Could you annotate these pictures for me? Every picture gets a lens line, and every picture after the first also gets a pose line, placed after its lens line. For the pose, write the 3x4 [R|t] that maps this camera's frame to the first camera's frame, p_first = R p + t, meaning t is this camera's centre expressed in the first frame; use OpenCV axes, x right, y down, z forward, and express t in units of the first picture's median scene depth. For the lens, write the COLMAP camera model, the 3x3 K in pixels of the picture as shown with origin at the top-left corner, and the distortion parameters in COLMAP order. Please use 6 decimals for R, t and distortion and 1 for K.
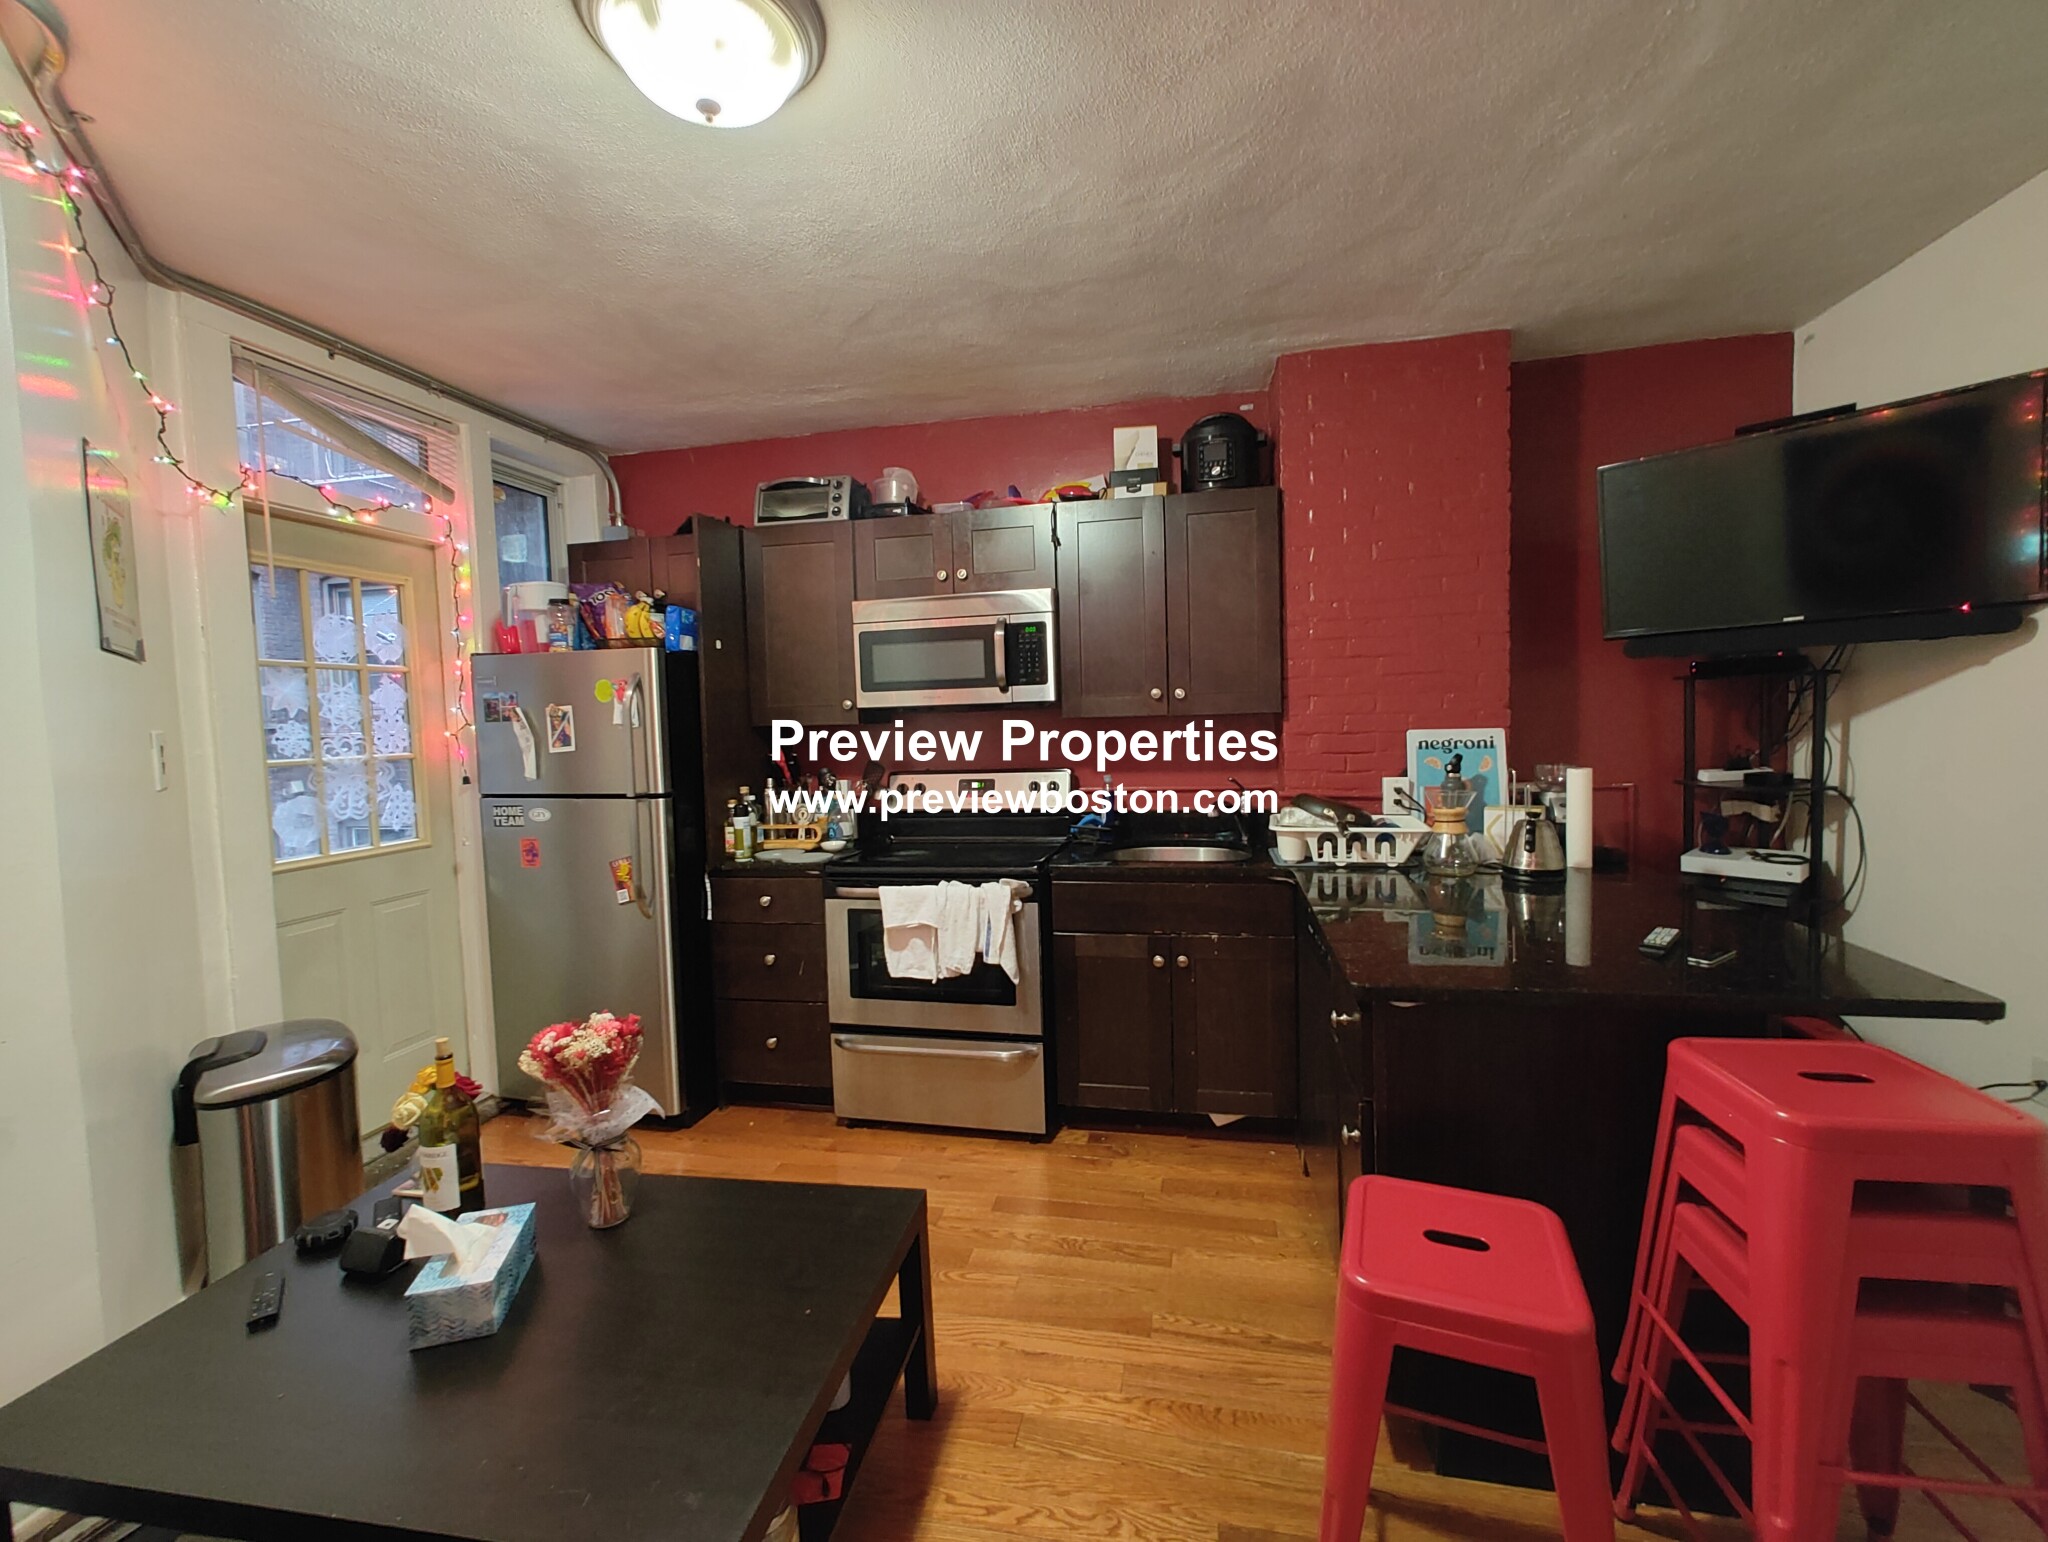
lens RADIAL K [[853.7, 0, 1012.7], [0, 853.7, 768.6], [0, 0, 1]] dist [0.000856, -0.000086]
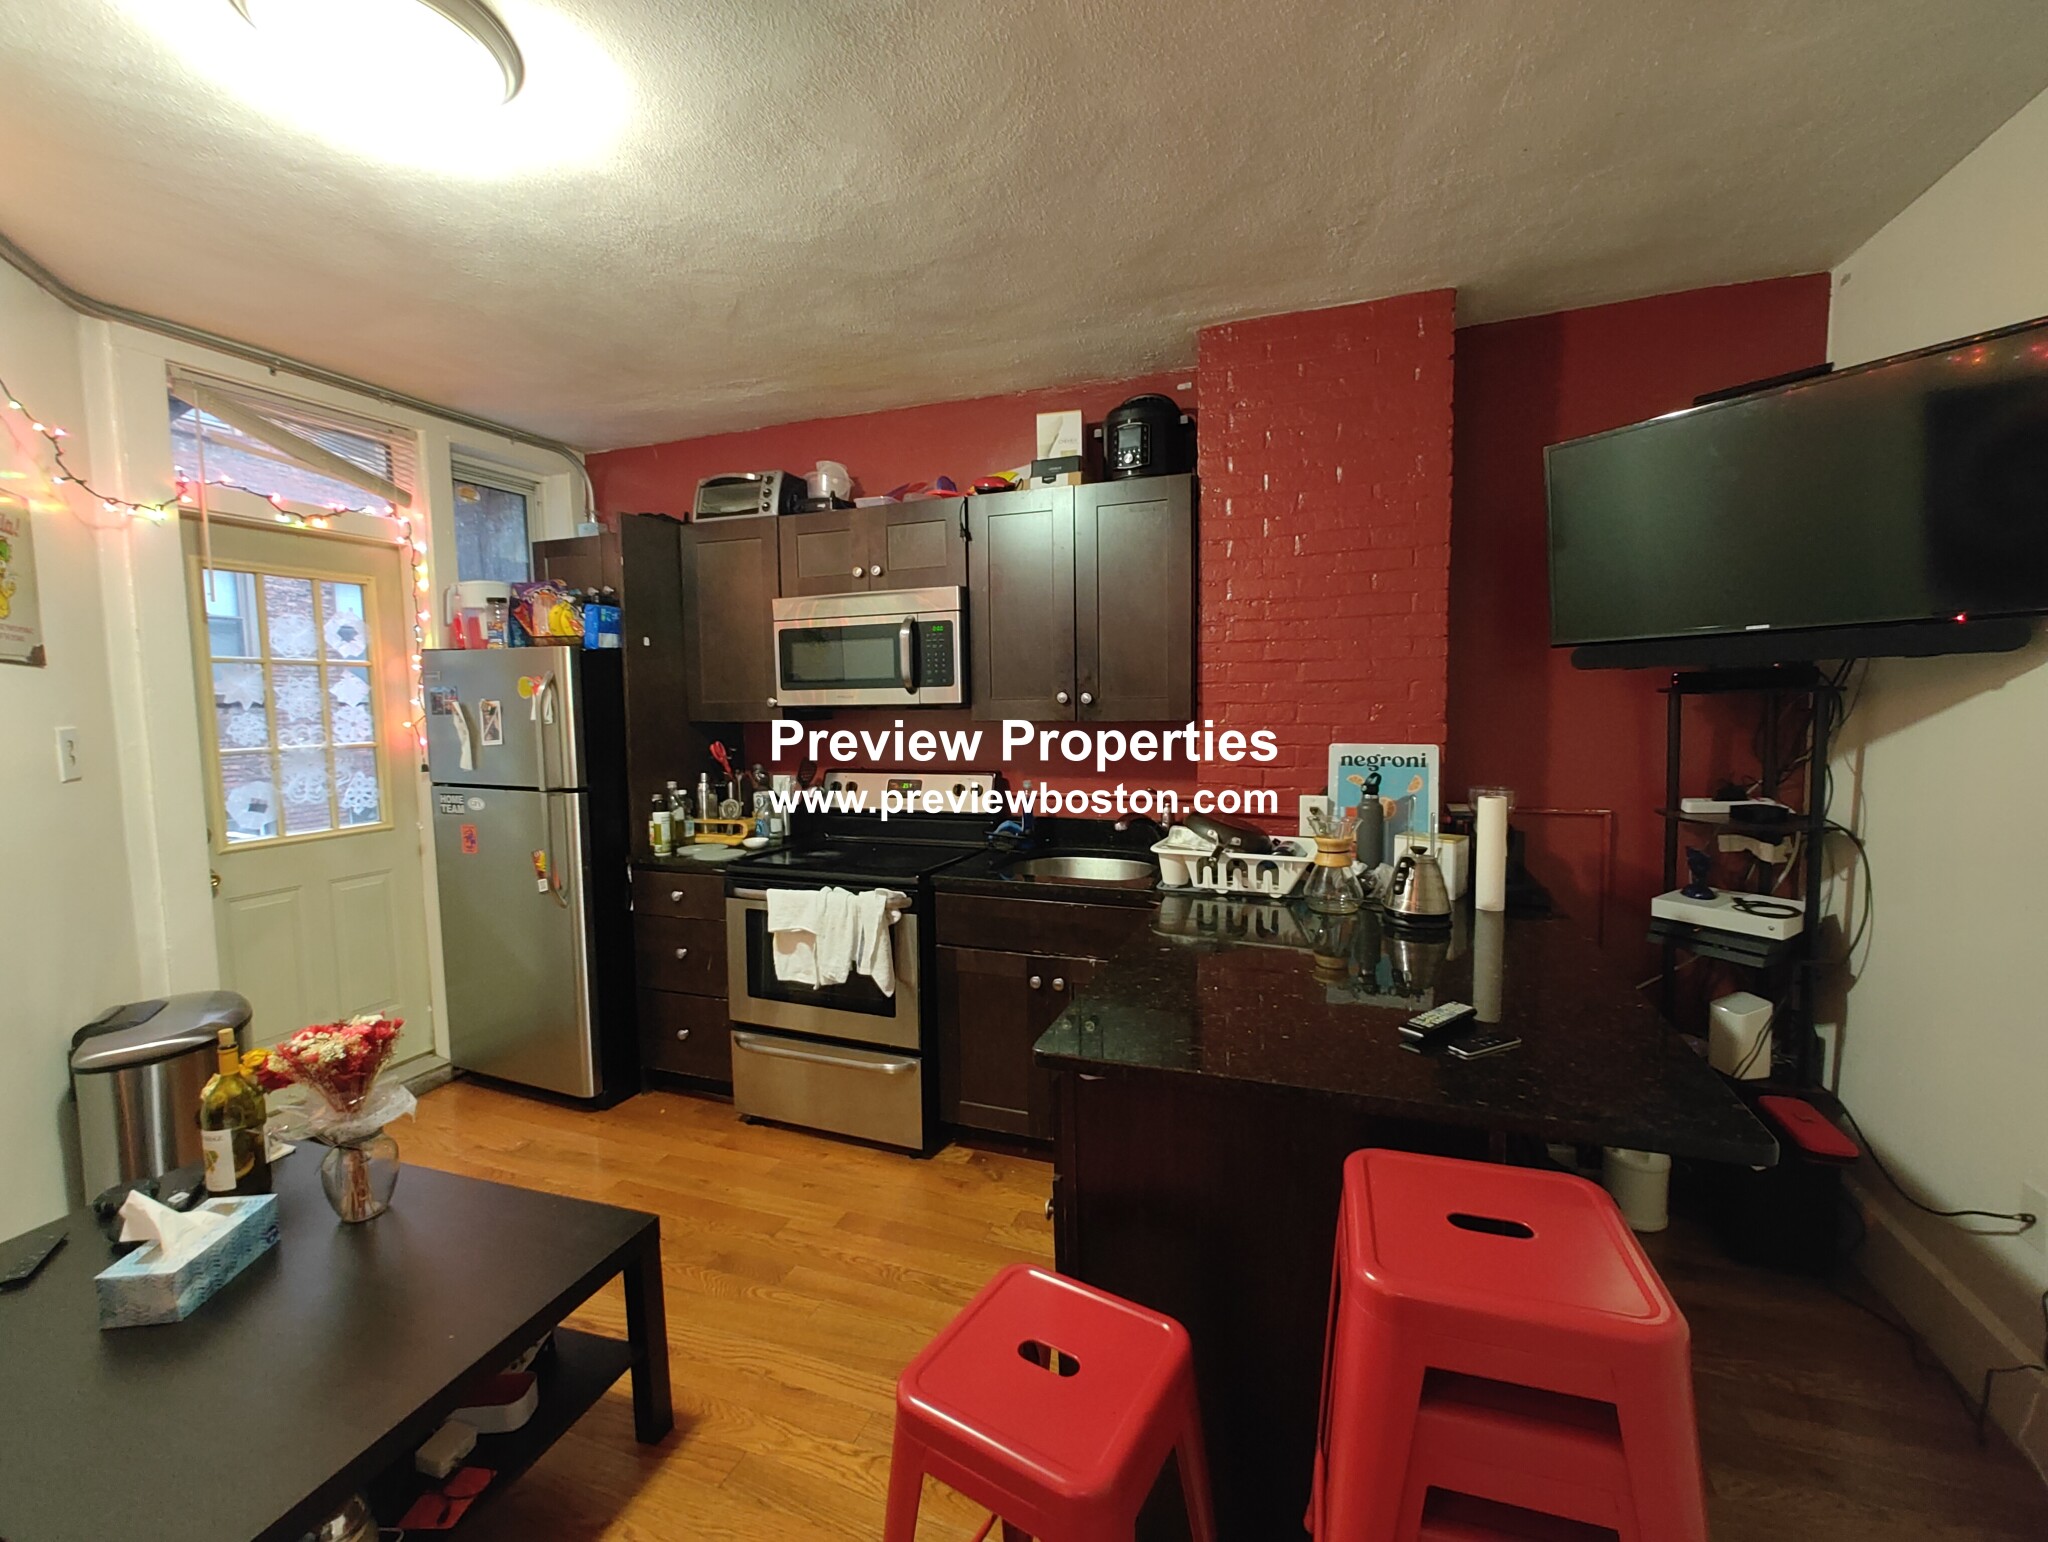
lens RADIAL K [[853.7, 0, 1012.7], [0, 853.7, 768.6], [0, 0, 1]] dist [0.000856, -0.000086]
pose [[0.989191, 0.027579, -0.144019, 0.261677], [-0.023931, 0.999349, 0.026999, -0.035210], [0.144670, -0.023261, 0.989207, 0.059151]]
